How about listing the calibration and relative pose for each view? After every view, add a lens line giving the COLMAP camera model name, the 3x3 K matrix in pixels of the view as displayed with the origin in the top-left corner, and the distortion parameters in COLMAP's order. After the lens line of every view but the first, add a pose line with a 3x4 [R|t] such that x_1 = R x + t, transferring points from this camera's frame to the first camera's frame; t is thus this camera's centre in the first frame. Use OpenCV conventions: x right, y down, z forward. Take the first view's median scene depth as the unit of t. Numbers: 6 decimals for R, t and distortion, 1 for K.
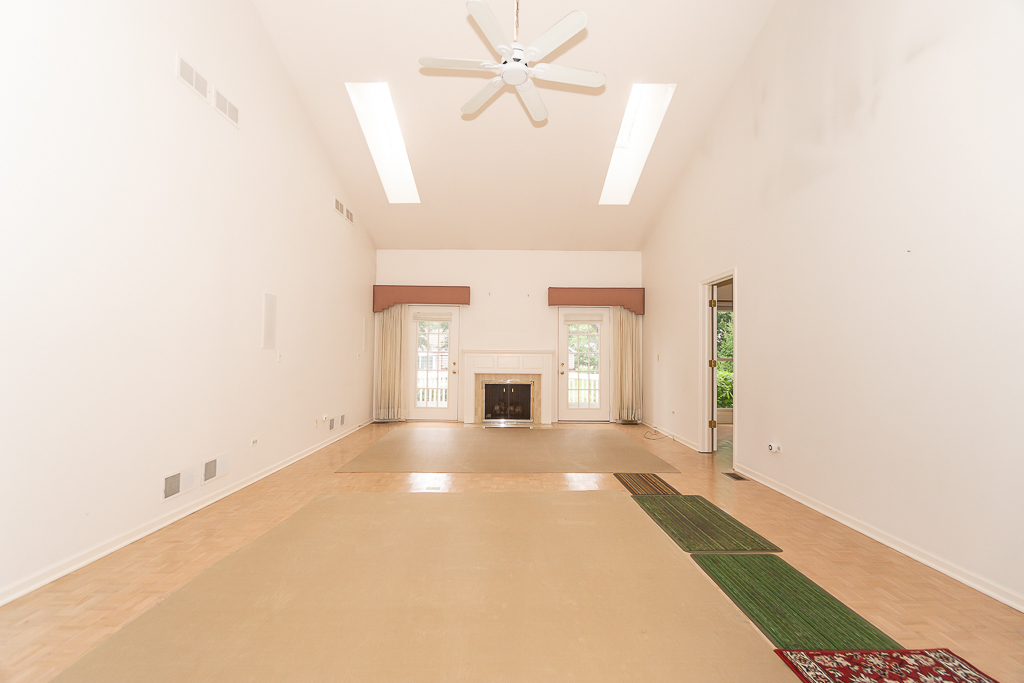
lens RADIAL K [[442.9, 0, 508.4], [0, 442.9, 340.3], [0, 0, 1]] dist [-0.005484, 0.000860]
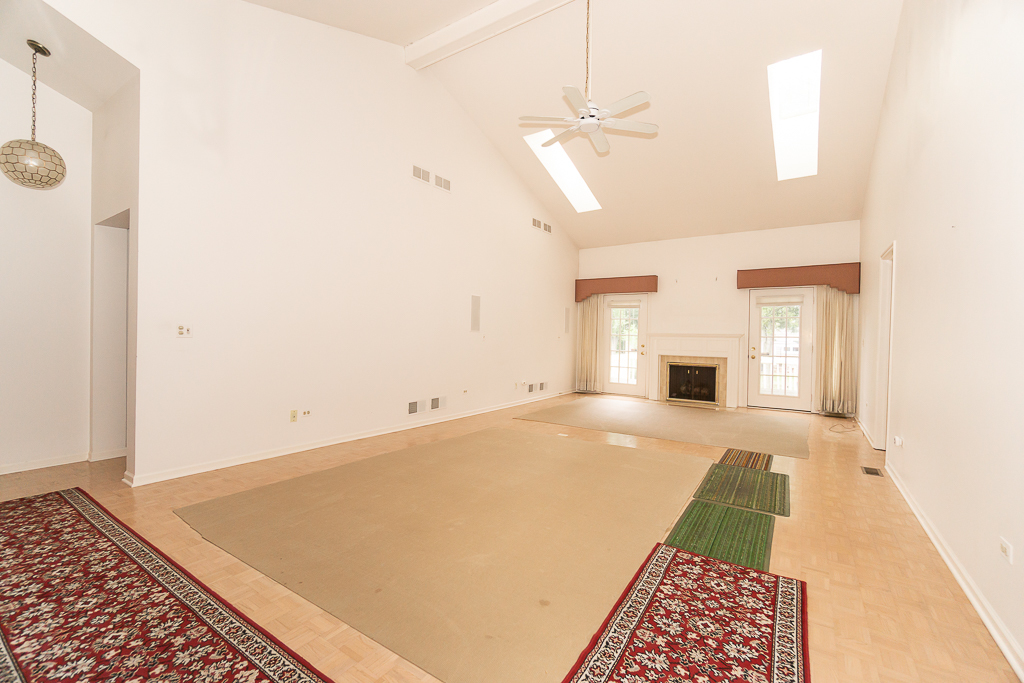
lens RADIAL K [[442.9, 0, 513.7], [0, 442.9, 340.2], [0, 0, 1]] dist [-0.005484, 0.000860]
pose [[0.824372, 0.011868, -0.565924, 0.243704], [0.008588, 0.999403, 0.033468, -0.001315], [0.565983, -0.032450, 0.823778, -0.100820]]
